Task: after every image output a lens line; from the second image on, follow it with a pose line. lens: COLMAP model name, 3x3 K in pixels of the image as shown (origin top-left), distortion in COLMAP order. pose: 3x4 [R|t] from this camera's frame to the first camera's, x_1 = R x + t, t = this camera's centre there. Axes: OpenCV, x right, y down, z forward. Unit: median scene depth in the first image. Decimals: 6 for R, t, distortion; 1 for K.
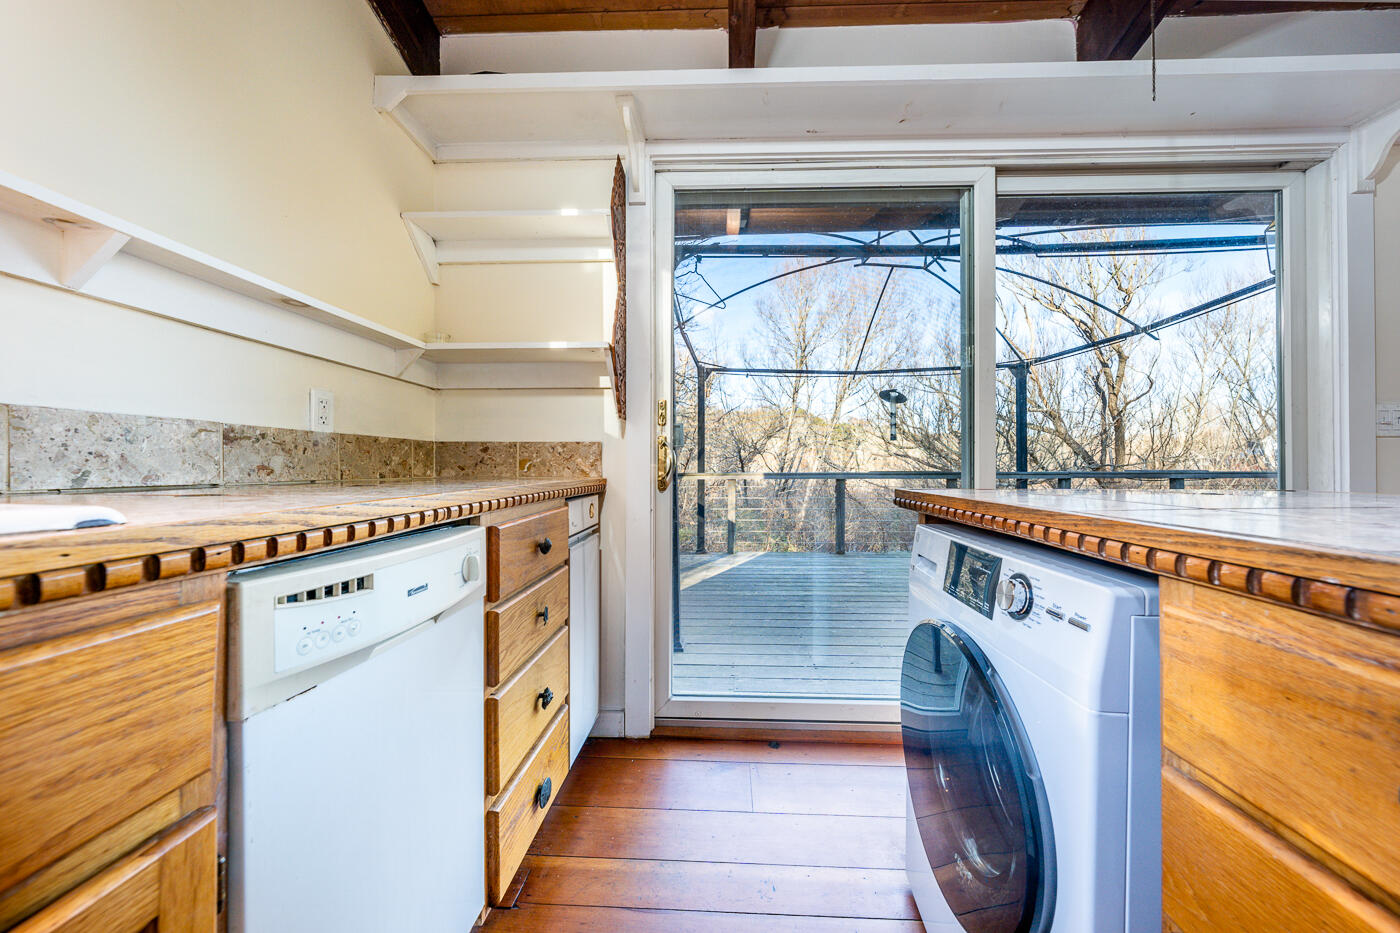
lens RADIAL K [[481.7, 0, 702.1], [0, 481.7, 465.7], [0, 0, 1]] dist [-0.001973, -0.000426]
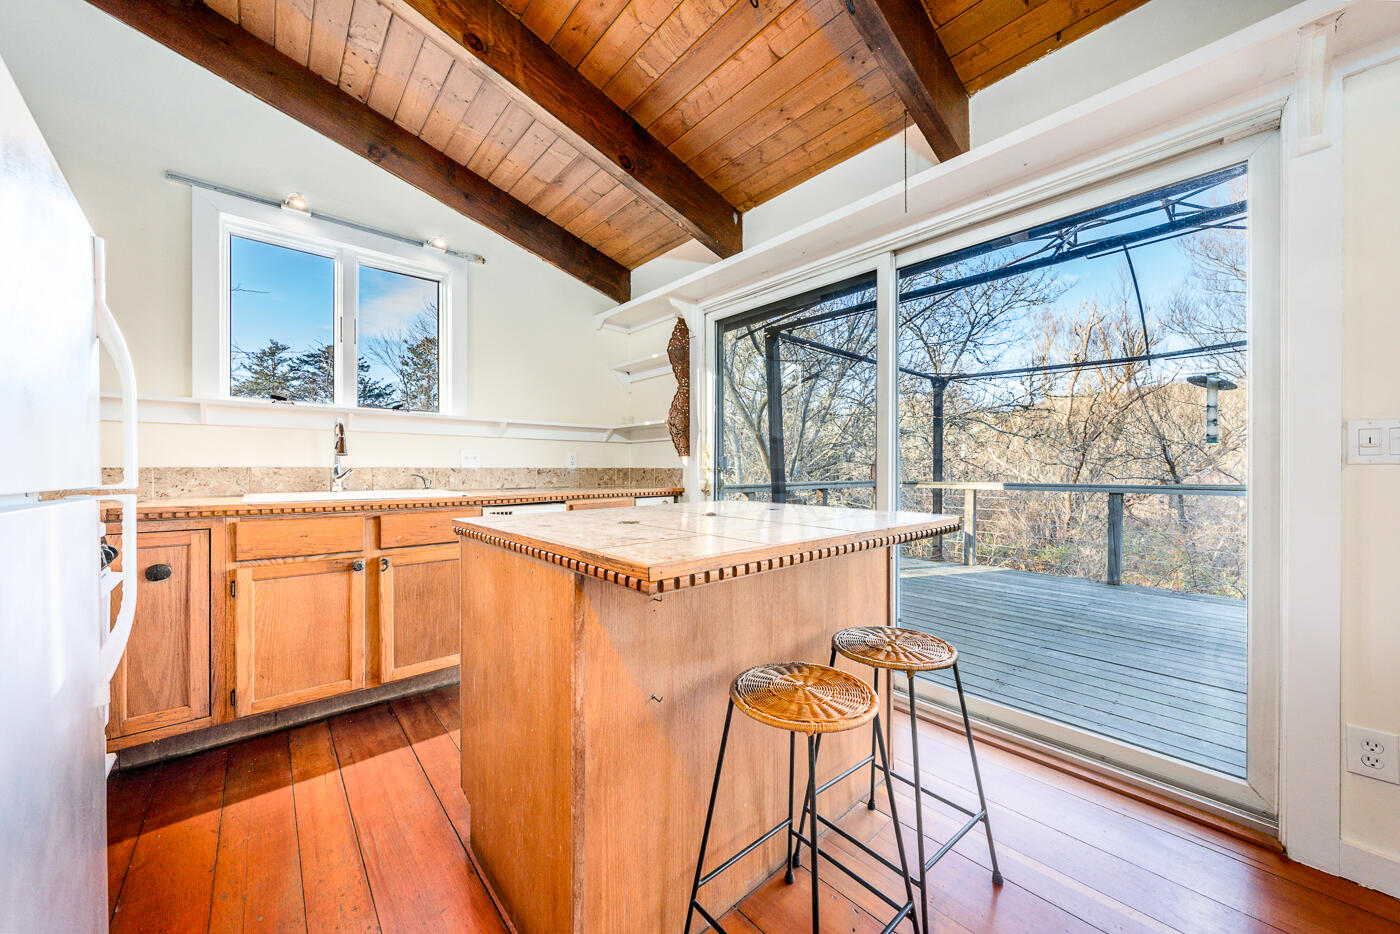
lens RADIAL K [[481.7, 0, 682.6], [0, 481.7, 470.3], [0, 0, 1]] dist [-0.001973, -0.000426]
pose [[0.682492, 0.003187, -0.730886, 2.183500], [0.003079, 0.999969, 0.007236, -0.104100], [0.730886, -0.007189, 0.682461, -0.506385]]
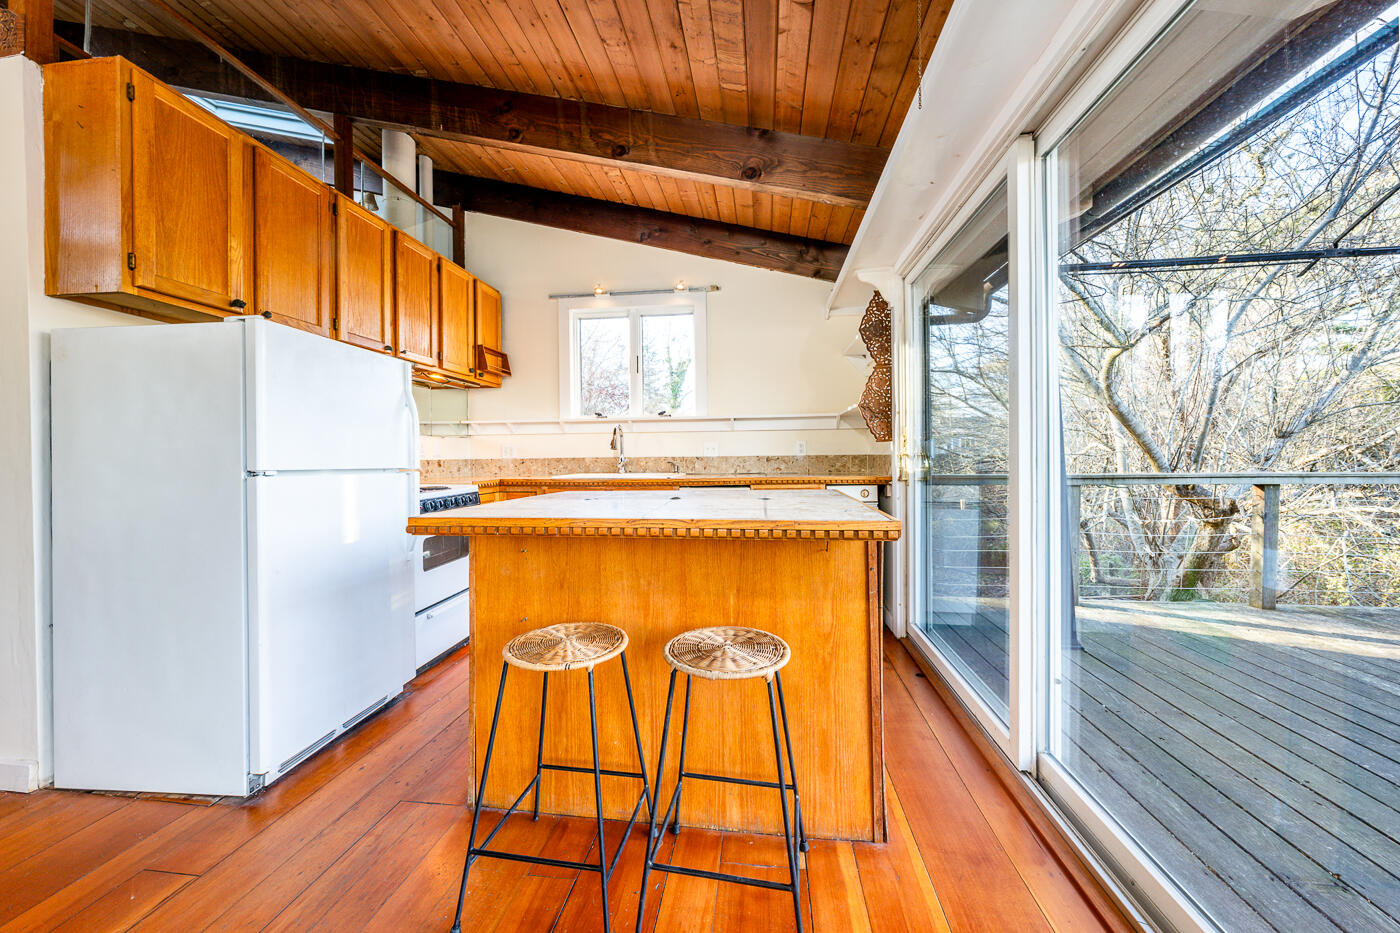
lens RADIAL K [[481.7, 0, 712.3], [0, 481.7, 460.6], [0, 0, 1]] dist [-0.001973, -0.000426]
pose [[-0.085023, 0.010029, -0.996329, 2.884181], [0.015445, 0.999842, 0.008746, -0.101645], [0.996259, -0.014644, -0.085164, 1.011952]]
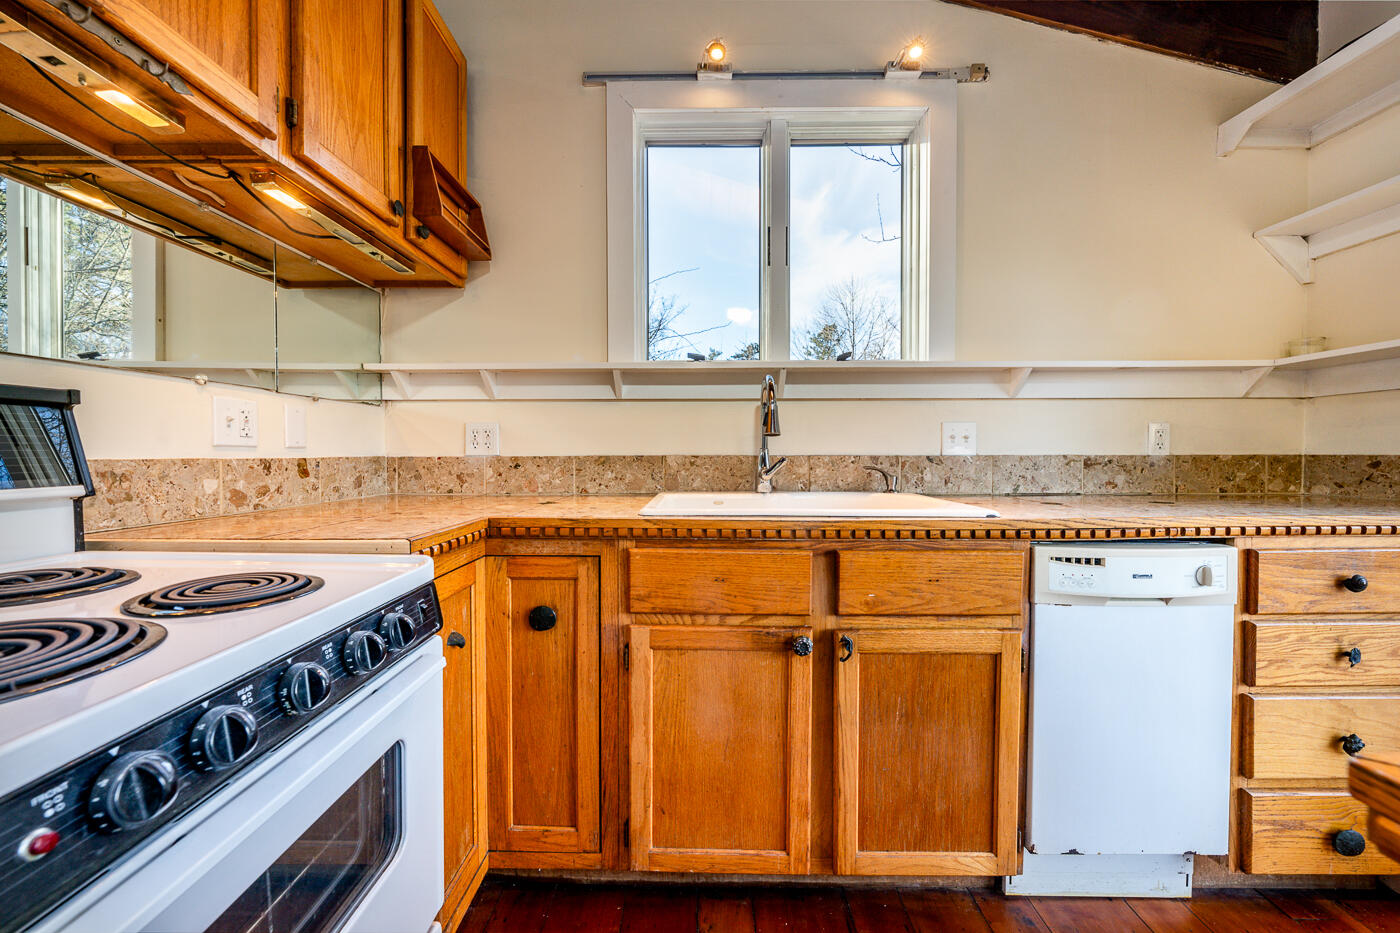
lens RADIAL K [[510.0, 0, 700.0], [0, 510.0, 466.6], [0, 0, 1]] dist [-0.009953, 0.000200]
pose [[0.022420, 0.023357, -0.999476, 0.746028], [0.006088, 0.999705, 0.023499, -0.110561], [0.999730, -0.006611, 0.022271, -0.356444]]
